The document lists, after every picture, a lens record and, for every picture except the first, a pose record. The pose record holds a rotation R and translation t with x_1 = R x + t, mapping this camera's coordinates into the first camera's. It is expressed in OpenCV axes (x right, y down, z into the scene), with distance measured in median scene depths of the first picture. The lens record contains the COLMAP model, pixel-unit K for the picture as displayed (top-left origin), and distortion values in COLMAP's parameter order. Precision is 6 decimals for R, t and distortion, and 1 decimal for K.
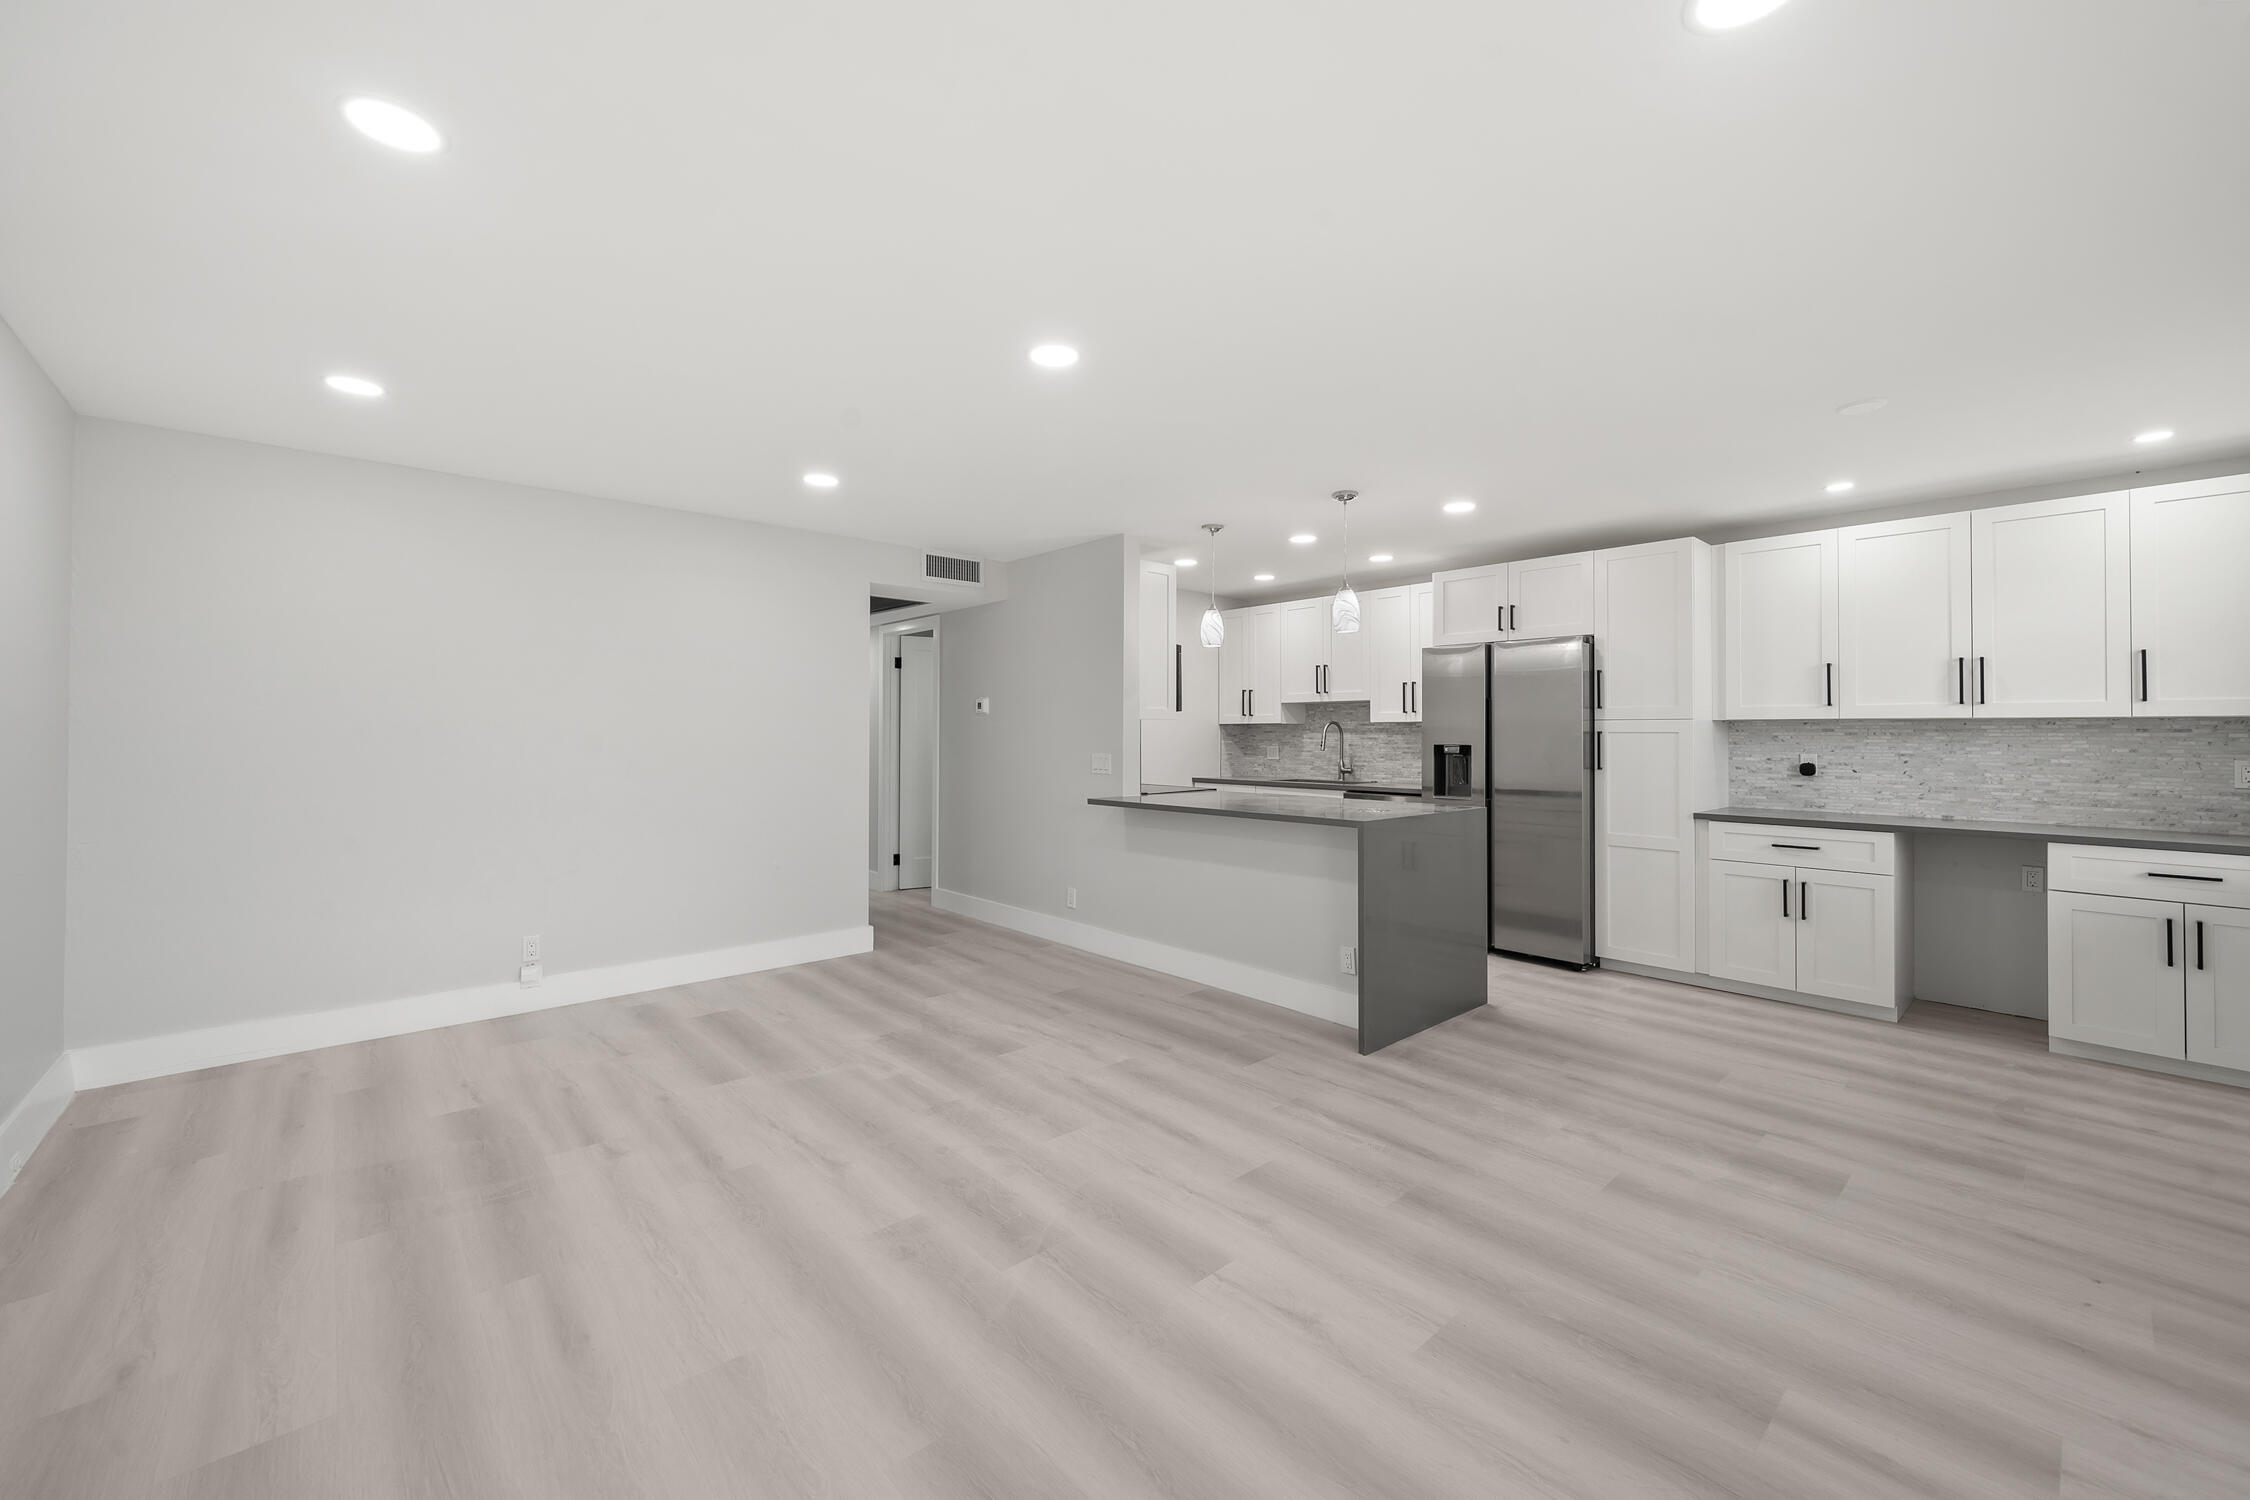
lens RADIAL K [[891.9, 0, 1177.1], [0, 891.9, 709.9], [0, 0, 1]] dist [0.001732, 0.000037]
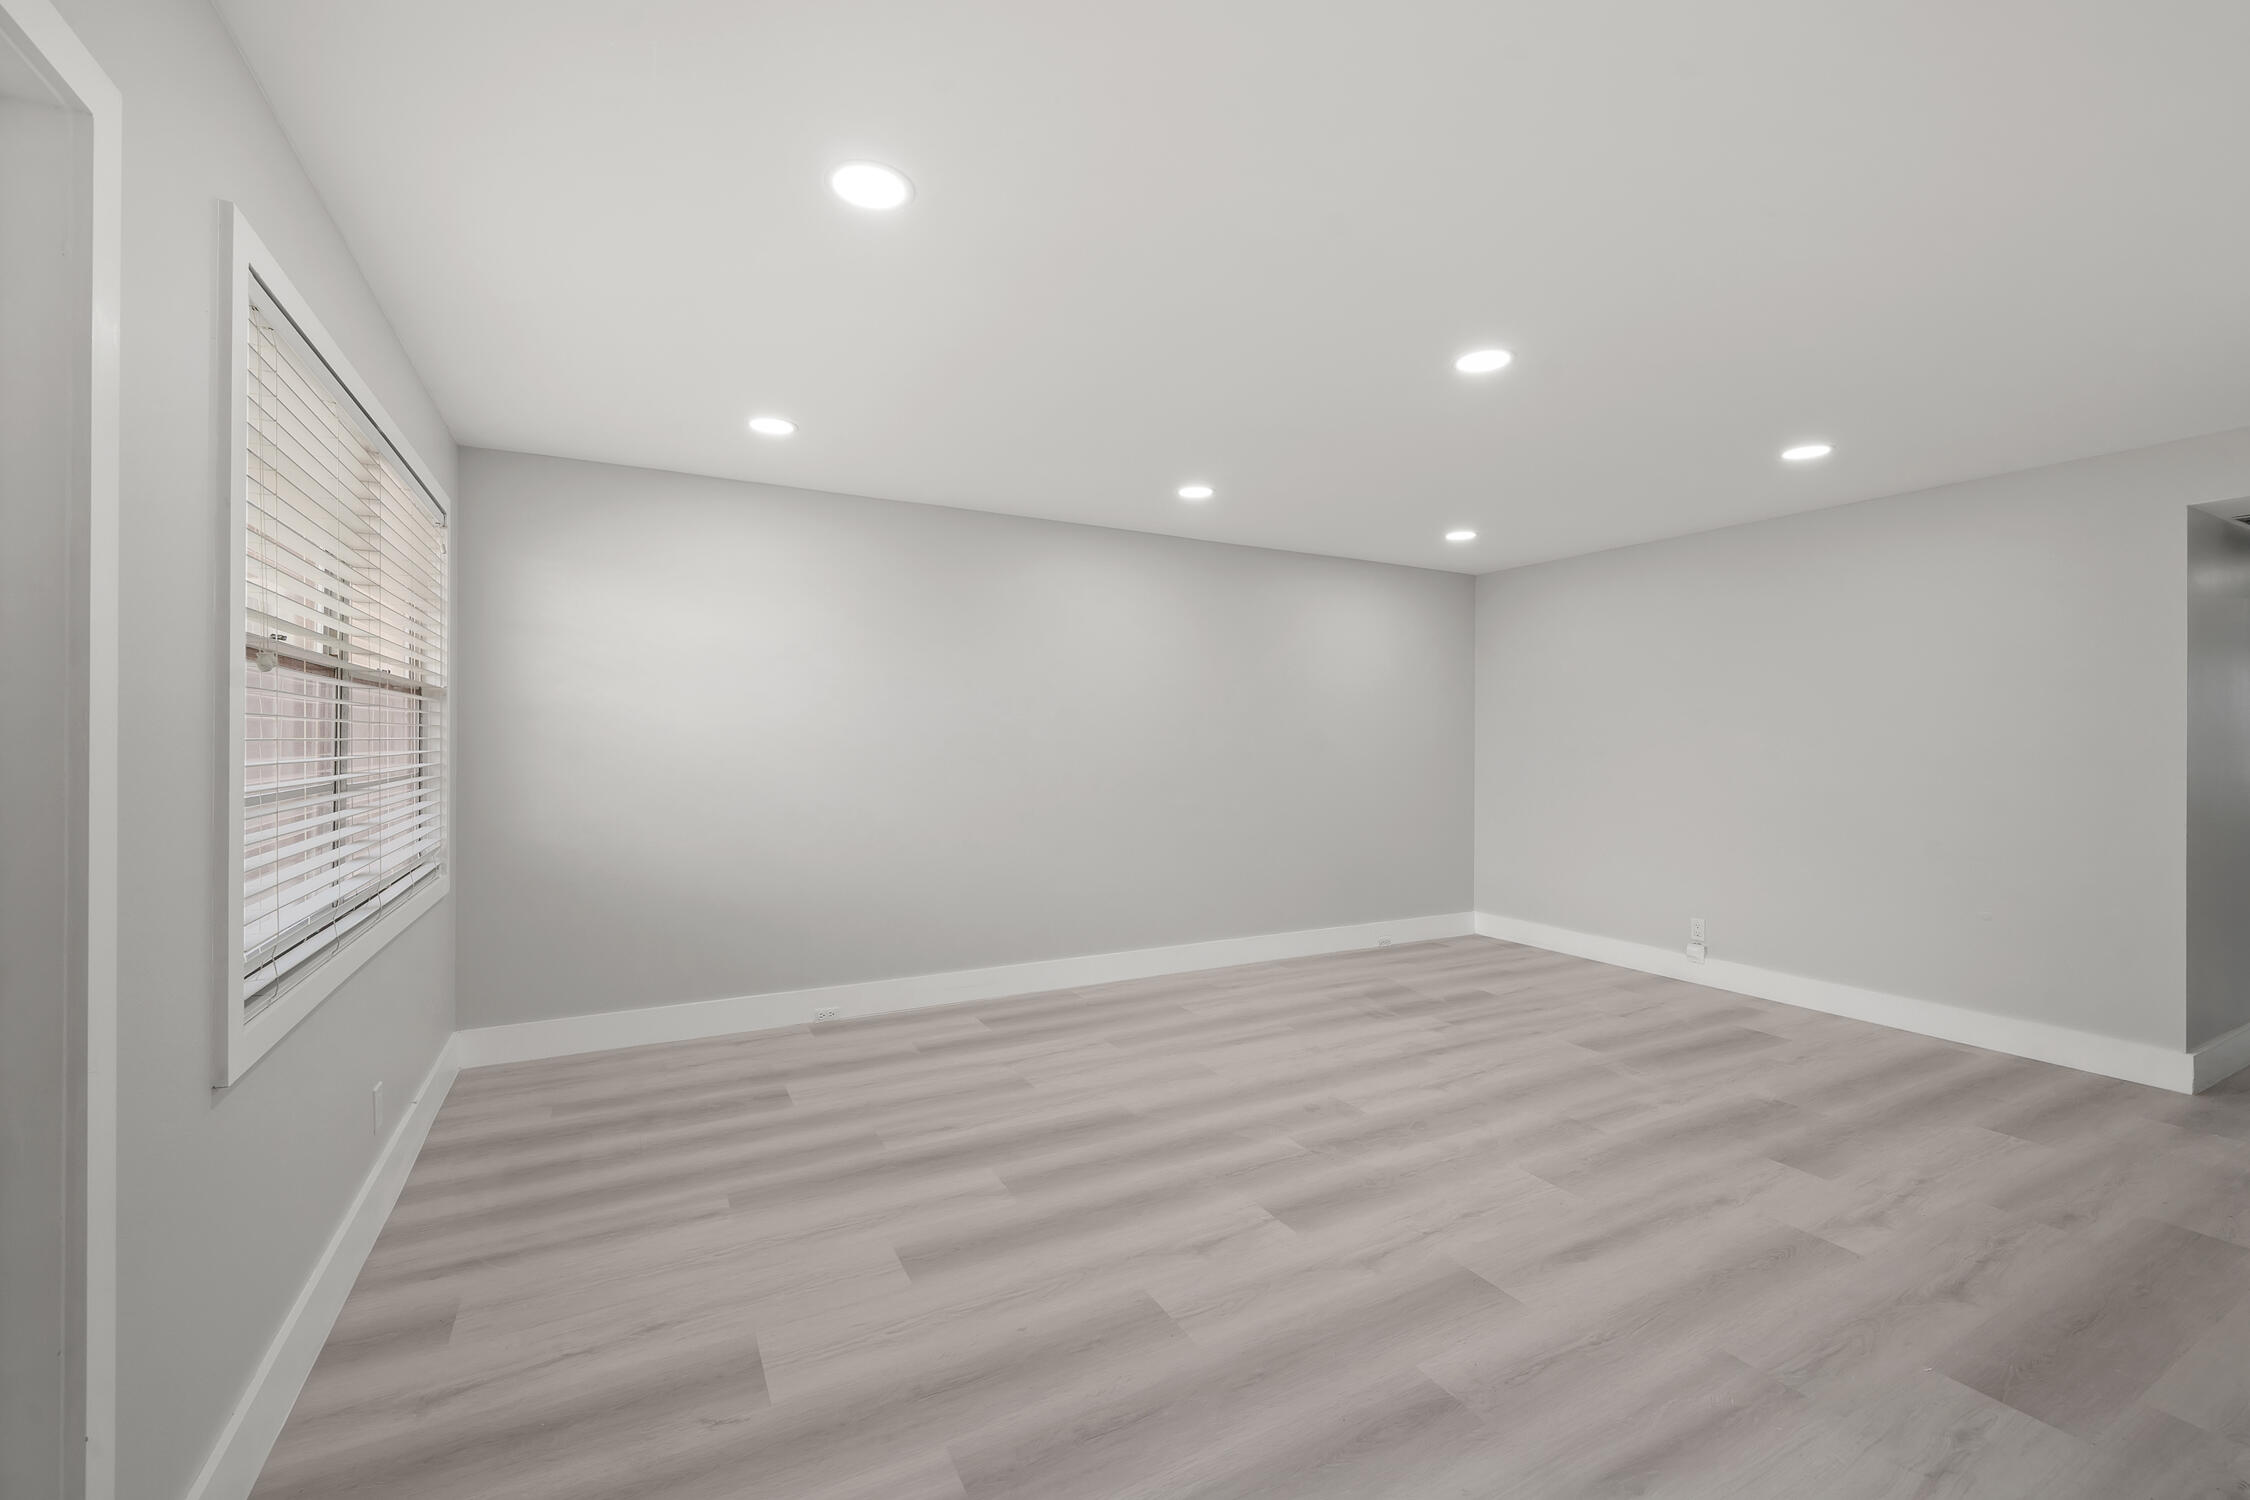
lens RADIAL K [[891.9, 0, 1100.0], [0, 891.9, 745.1], [0, 0, 1]] dist [0.001732, 0.000037]
pose [[-0.270410, 0.000067, -0.962745, 0.616239], [0.021031, 0.999762, -0.005838, 0.015531], [0.962516, -0.021826, -0.270347, 0.569175]]
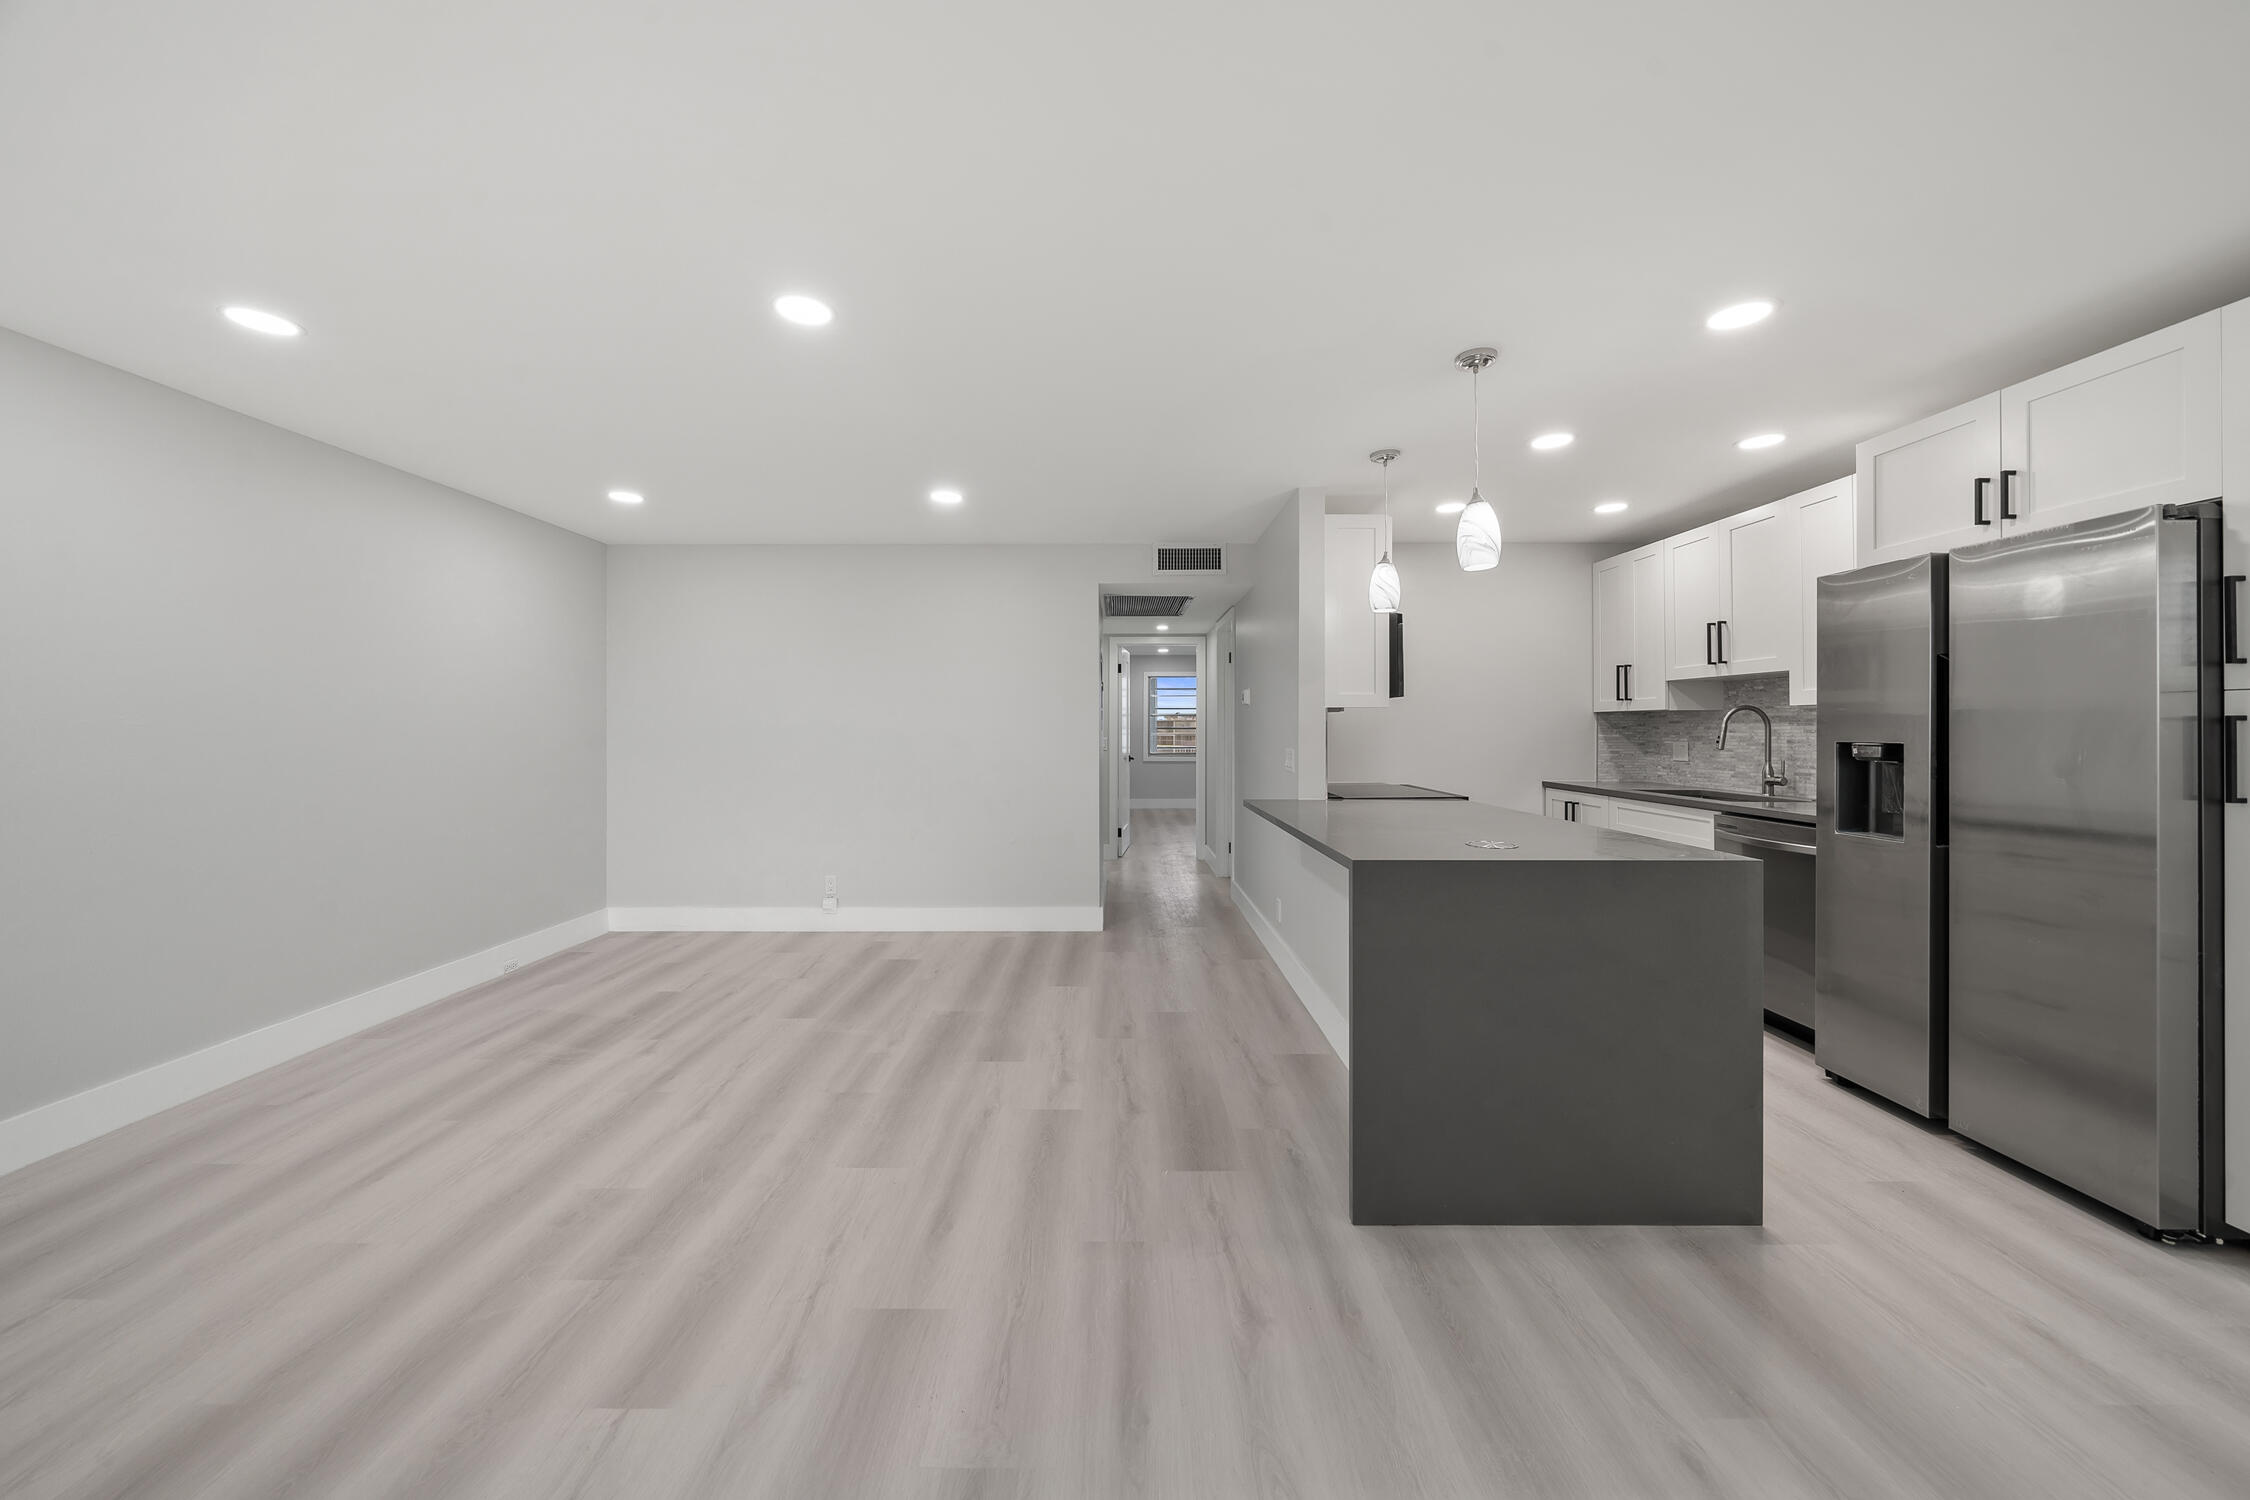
lens RADIAL K [[812.3, 0, 1099.5], [0, 812.3, 713.4], [0, 0, 1]] dist [-0.005304, -0.000060]
pose [[0.715741, -0.014630, -0.698212, 0.435026], [0.021529, 0.999768, 0.001122, 0.013616], [0.698034, -0.015835, 0.715890, 0.407410]]
